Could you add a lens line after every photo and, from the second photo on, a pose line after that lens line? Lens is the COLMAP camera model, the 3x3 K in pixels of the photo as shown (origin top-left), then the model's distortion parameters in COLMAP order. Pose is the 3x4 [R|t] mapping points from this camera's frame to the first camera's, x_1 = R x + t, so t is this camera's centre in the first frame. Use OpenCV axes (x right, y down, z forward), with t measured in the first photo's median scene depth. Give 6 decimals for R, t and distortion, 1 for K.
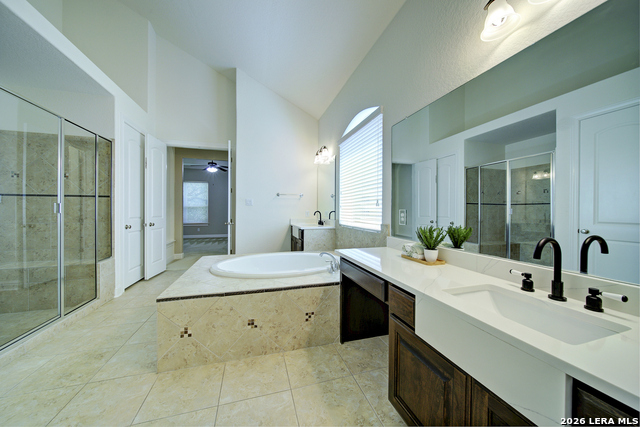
lens RADIAL K [[222.6, 0, 318.6], [0, 222.6, 211.5], [0, 0, 1]] dist [-0.000339, -0.000640]
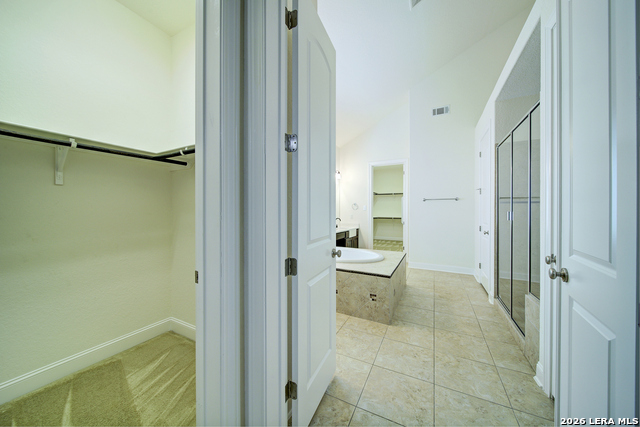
lens RADIAL K [[222.6, 0, 318.1], [0, 222.6, 211.8], [0, 0, 1]] dist [-0.000339, -0.000640]
pose [[-0.715315, -0.004594, 0.698787, -1.273437], [-0.000254, 0.999980, 0.006315, -0.040626], [-0.698802, 0.004340, -0.715302, 2.489938]]
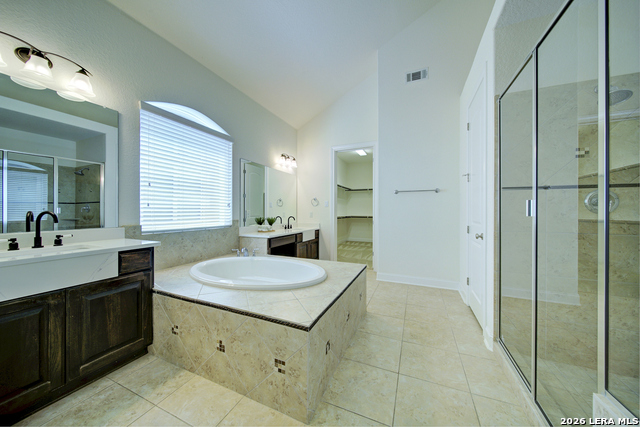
lens RADIAL K [[222.6, 0, 318.9], [0, 222.6, 212.0], [0, 0, 1]] dist [-0.000339, -0.000640]
pose [[-0.760770, -0.004498, 0.649006, -1.134949], [-0.000181, 0.999977, 0.006718, -0.005244], [-0.649022, 0.004993, -0.760753, 1.840834]]
